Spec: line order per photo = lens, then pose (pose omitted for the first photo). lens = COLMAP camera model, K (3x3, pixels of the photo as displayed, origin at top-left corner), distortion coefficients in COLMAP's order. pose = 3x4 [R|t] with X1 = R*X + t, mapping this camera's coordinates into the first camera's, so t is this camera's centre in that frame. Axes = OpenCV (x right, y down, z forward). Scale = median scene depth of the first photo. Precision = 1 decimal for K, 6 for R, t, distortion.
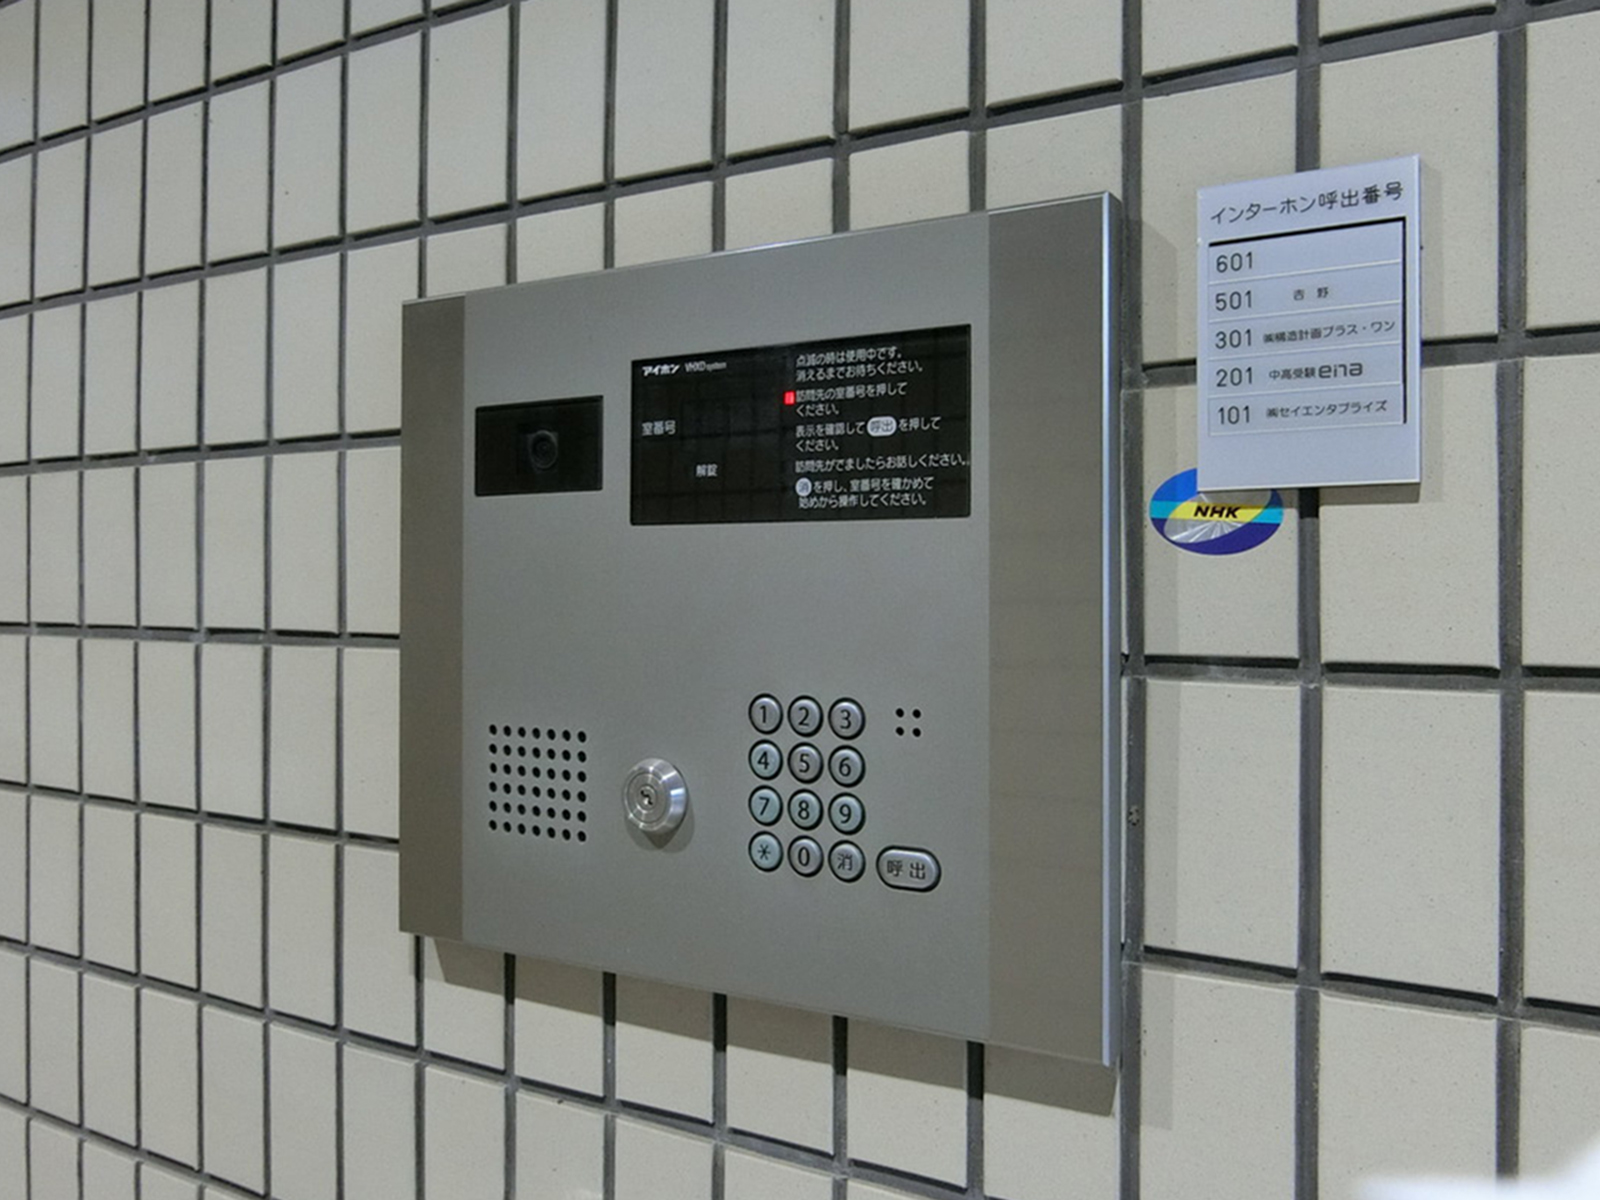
lens RADIAL K [[905.8, 0, 800.0], [0, 905.8, 600.0], [0, 0, 1]] dist [-0.014438, -0.002062]
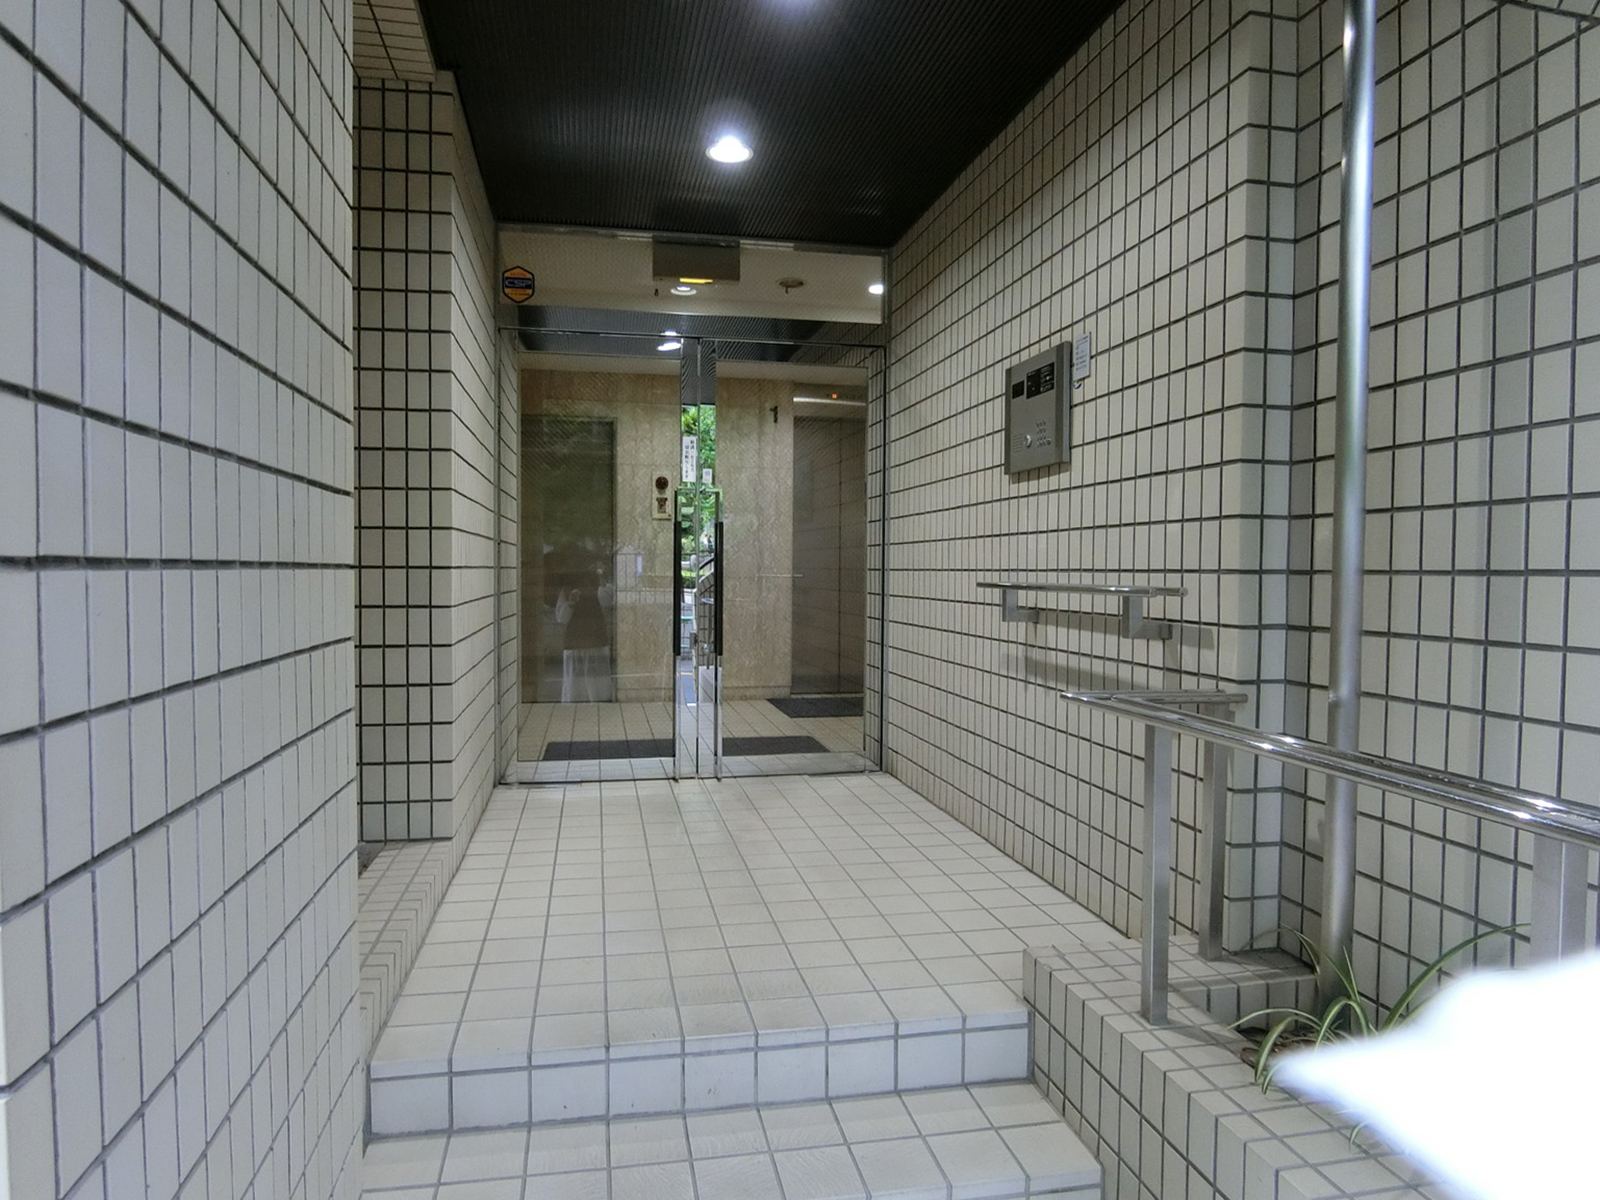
lens RADIAL K [[905.8, 0, 800.0], [0, 905.8, 600.0], [0, 0, 1]] dist [-0.014438, -0.002062]
pose [[0.636861, 0.011900, -0.770887, 3.619530], [0.002108, 0.999850, 0.017176, 1.180240], [0.770976, -0.012564, 0.636740, -4.177664]]
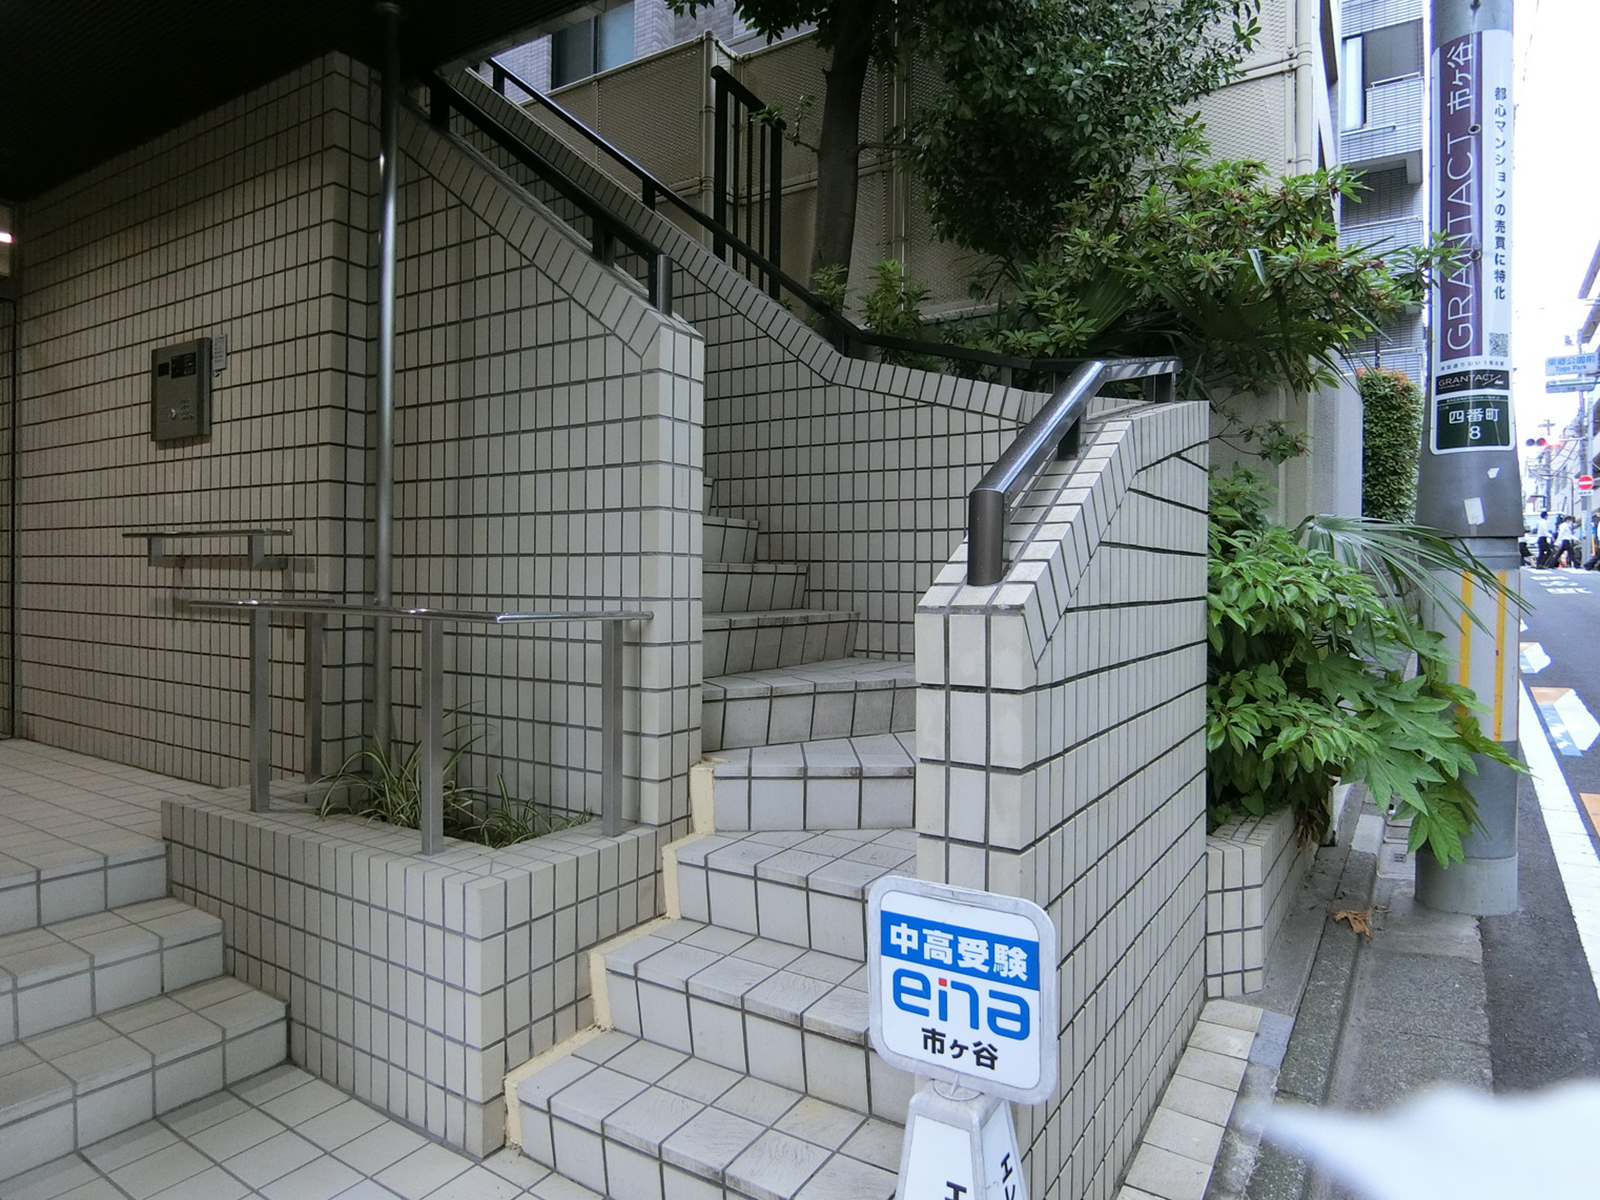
lens RADIAL K [[905.8, 0, 800.0], [0, 905.8, 600.0], [0, 0, 1]] dist [-0.014438, -0.002062]
pose [[0.998037, -0.001473, -0.062614, 5.347855], [0.002214, 0.999928, 0.011775, 1.631865], [0.062593, -0.011891, 0.997968, -5.978268]]
